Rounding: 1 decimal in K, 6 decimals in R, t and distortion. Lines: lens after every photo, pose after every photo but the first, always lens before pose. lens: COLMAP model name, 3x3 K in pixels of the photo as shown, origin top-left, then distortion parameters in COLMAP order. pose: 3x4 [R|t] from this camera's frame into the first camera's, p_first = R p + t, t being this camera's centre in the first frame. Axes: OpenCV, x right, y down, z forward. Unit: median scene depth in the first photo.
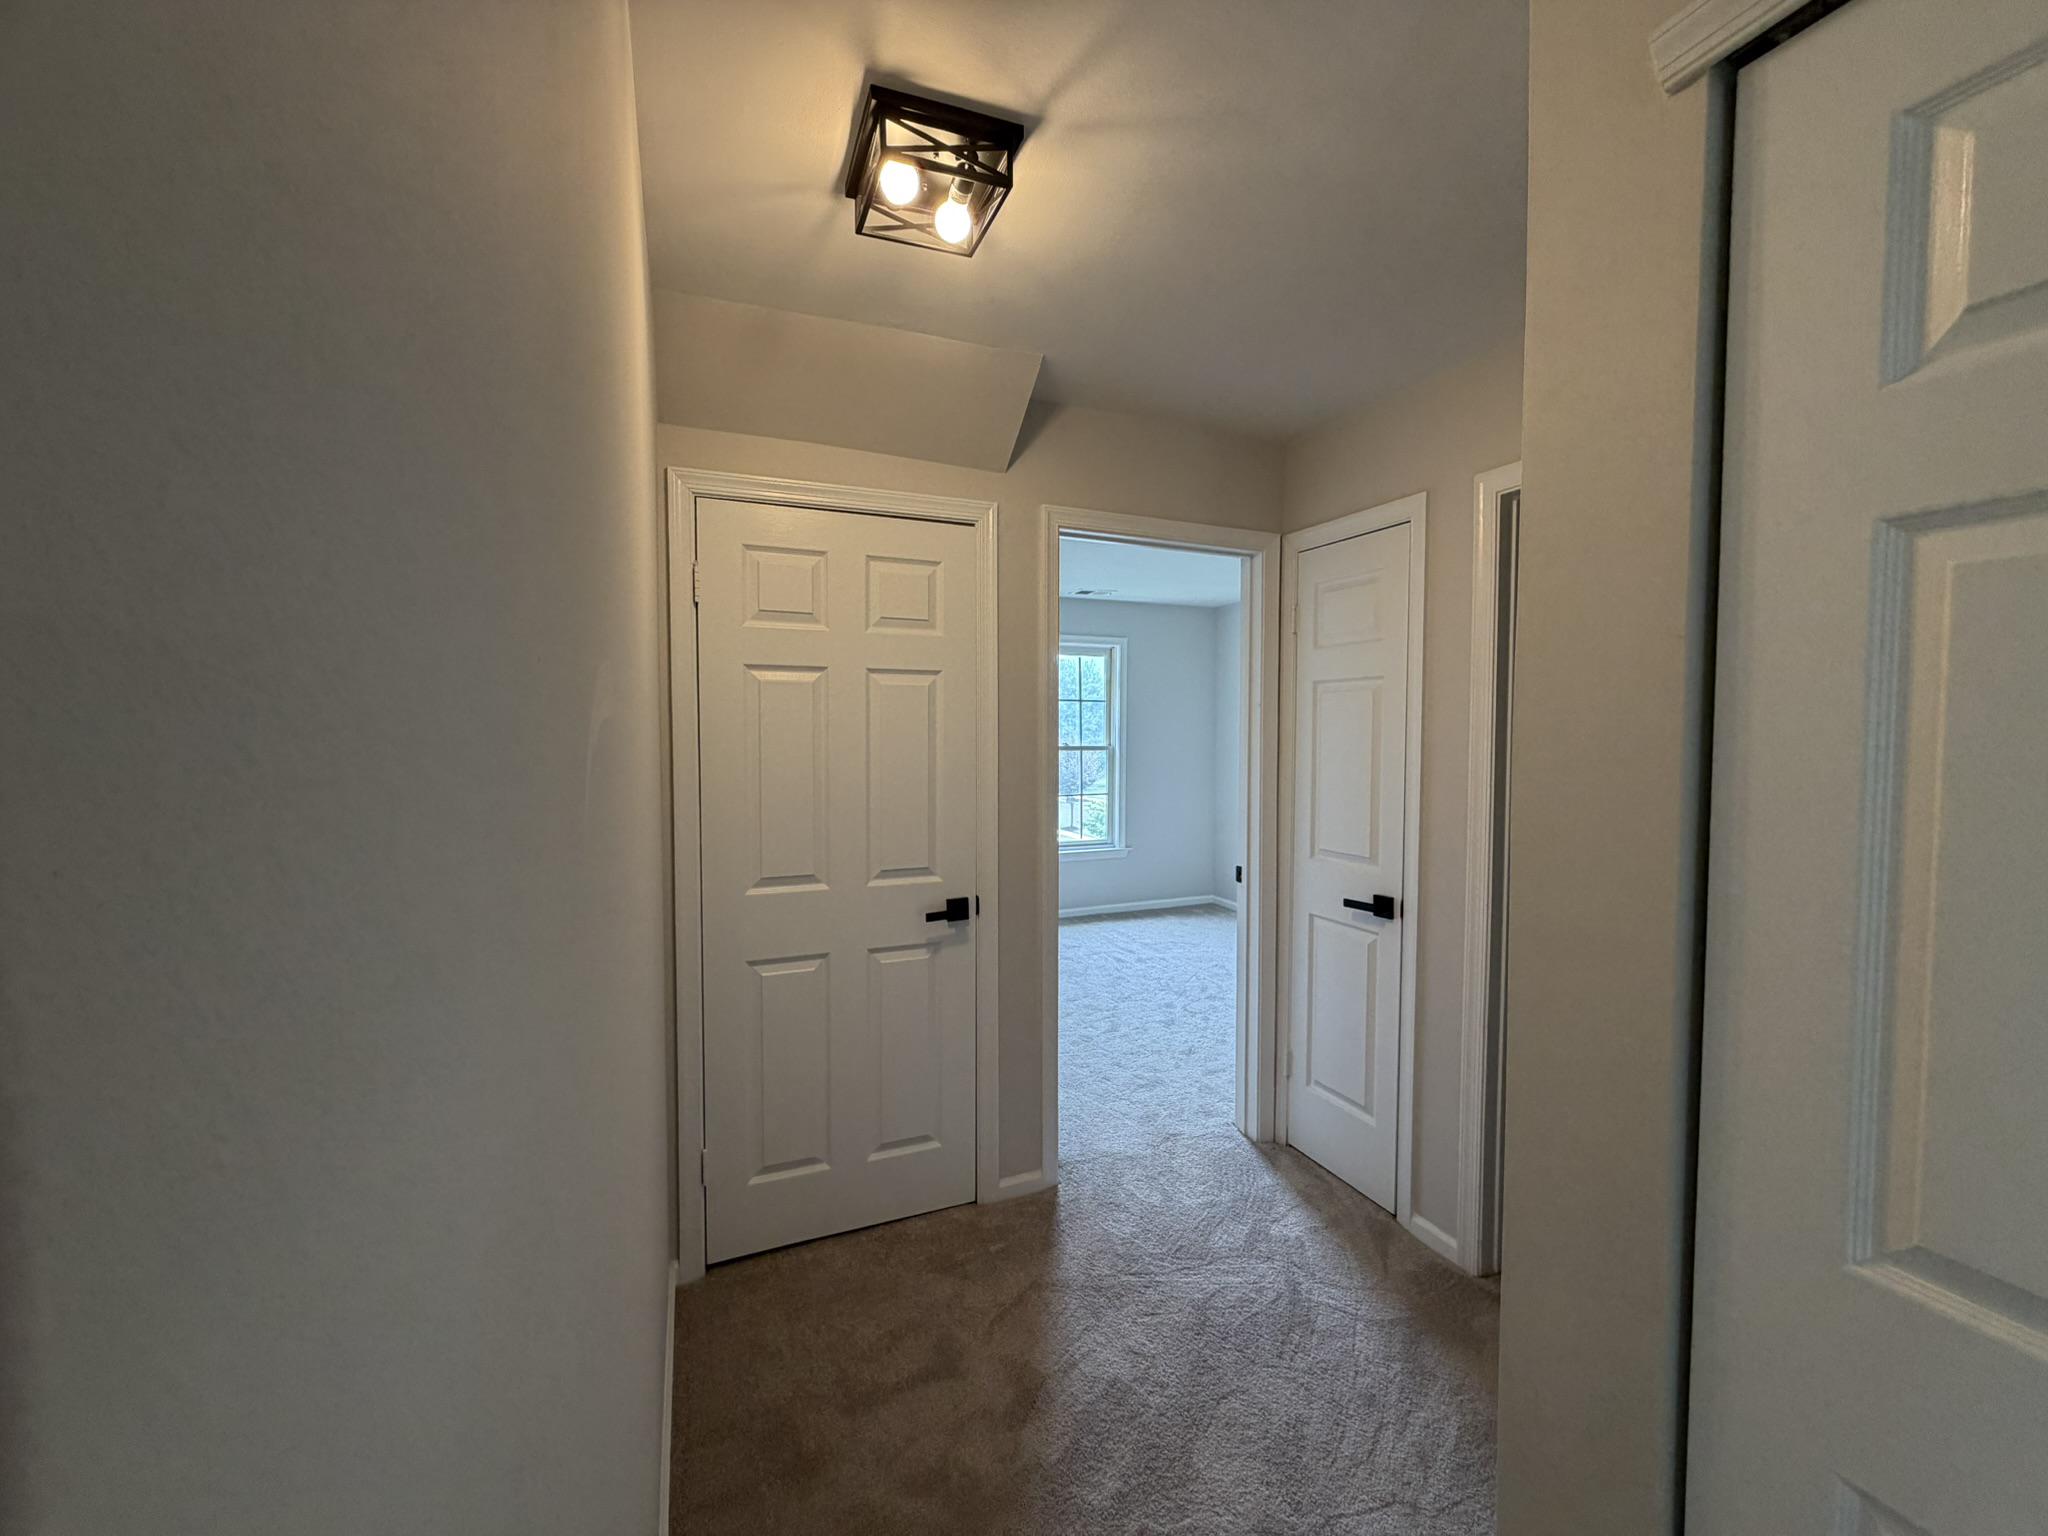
lens RADIAL K [[813.9, 0, 1019.7], [0, 813.9, 764.1], [0, 0, 1]] dist [0.000741, -0.000185]
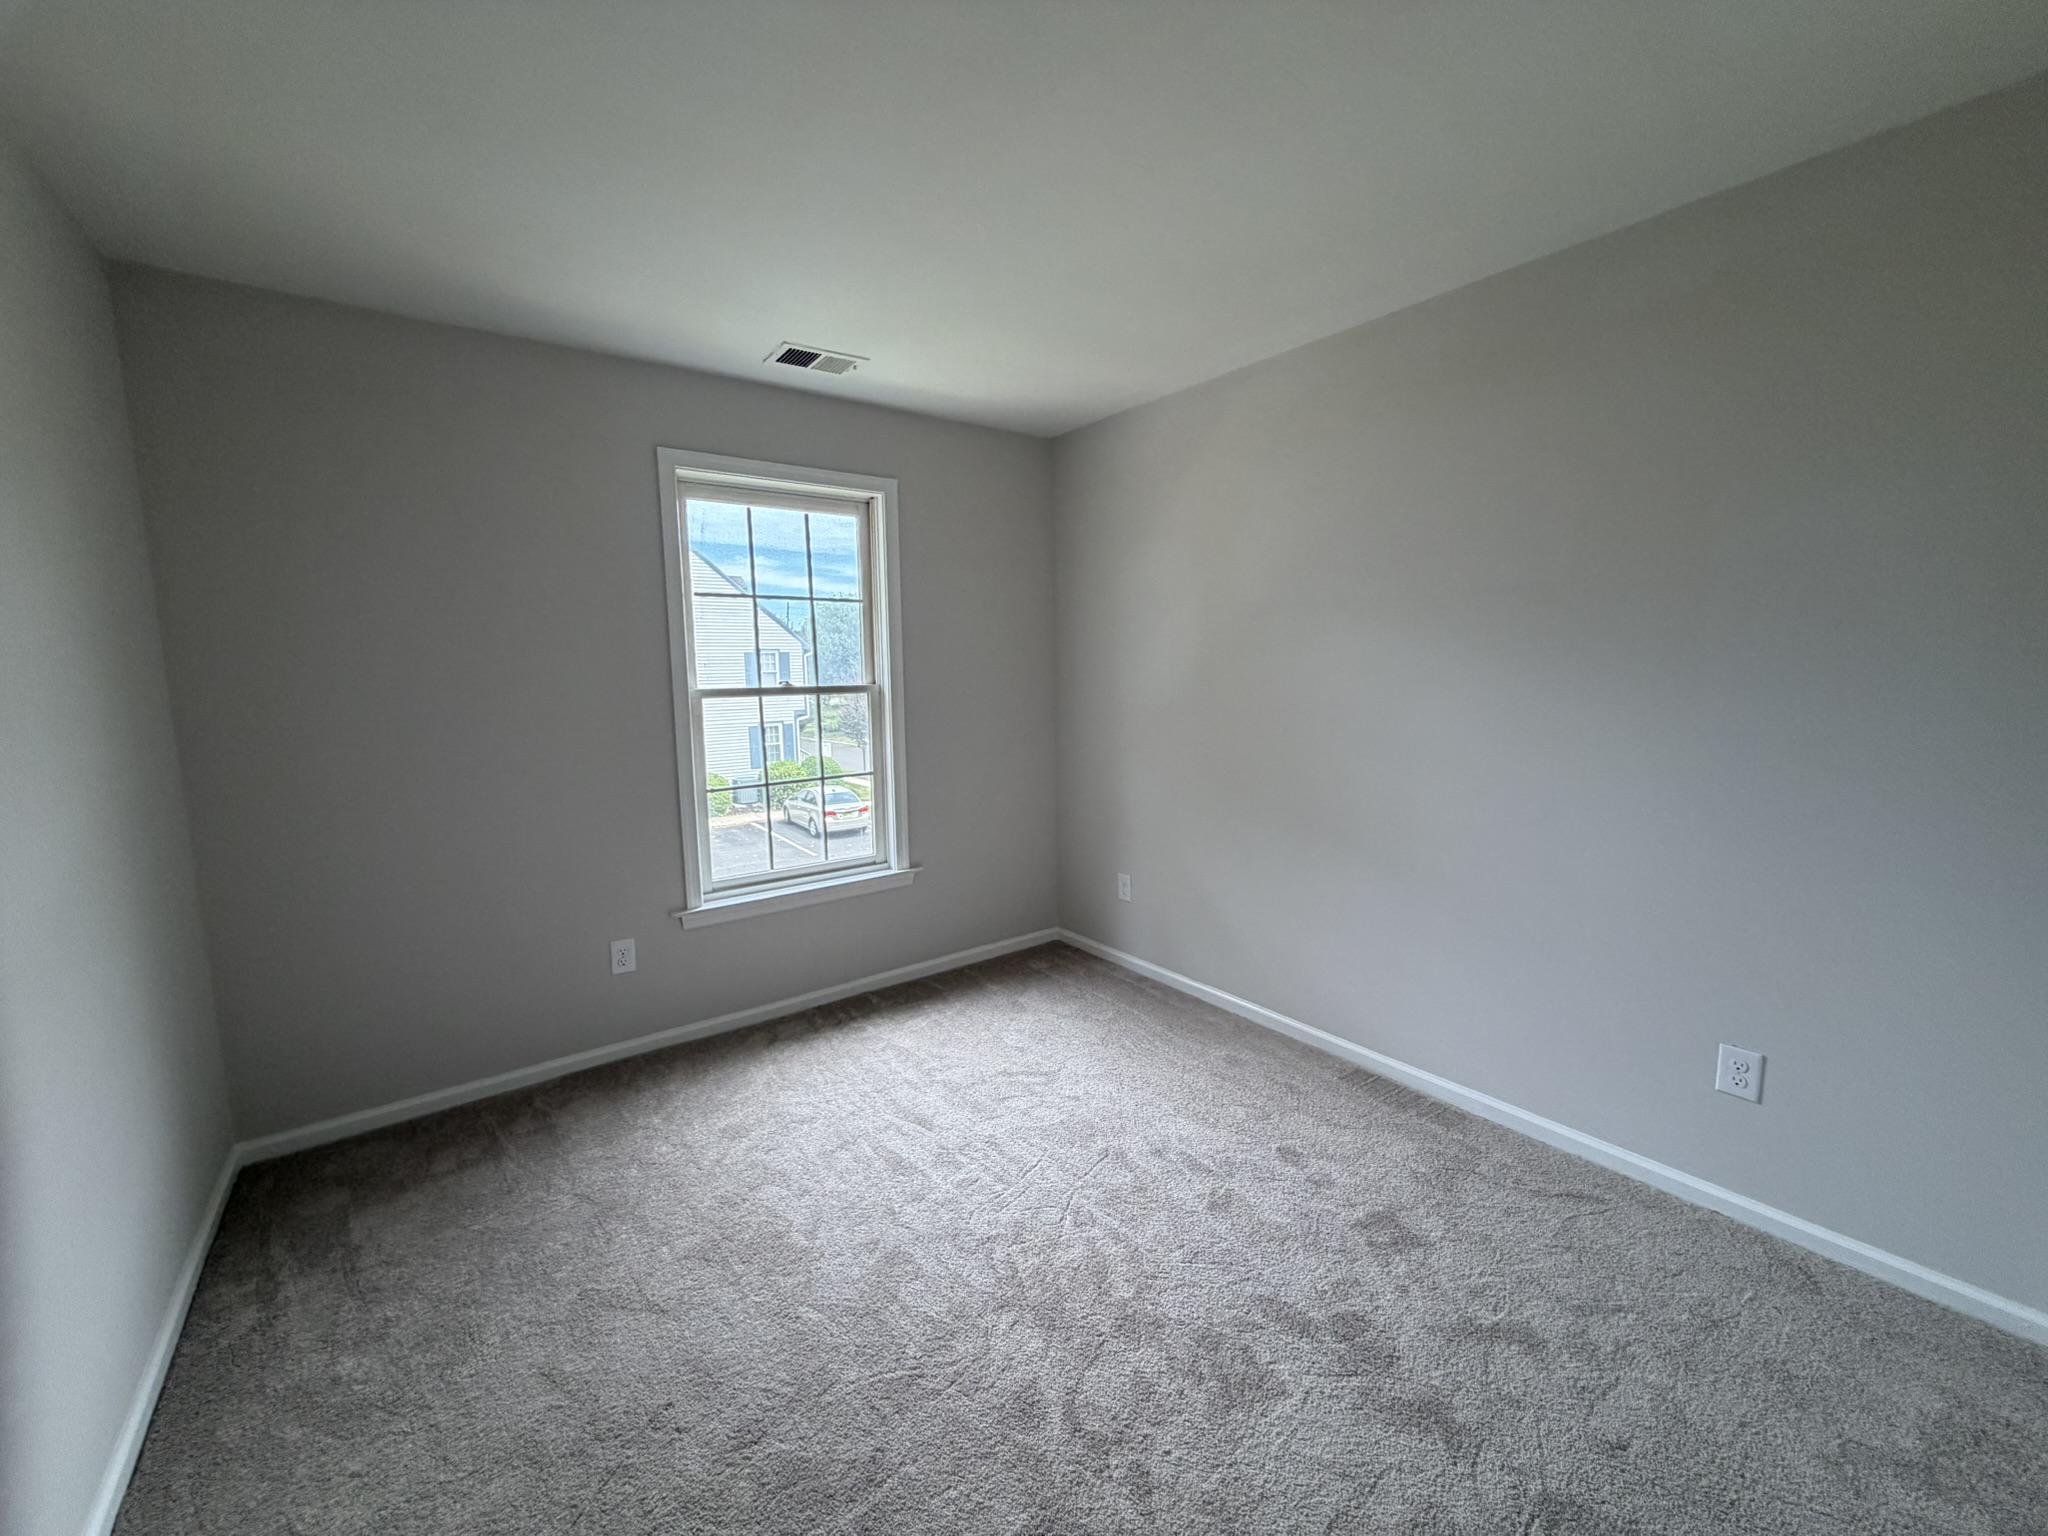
lens RADIAL K [[813.9, 0, 1019.7], [0, 813.9, 764.1], [0, 0, 1]] dist [0.000741, -0.000185]
pose [[0.968682, -0.049185, 0.243382, 0.071844], [0.028619, 0.995768, 0.087329, -0.014286], [-0.246648, -0.077629, 0.965991, 0.455588]]
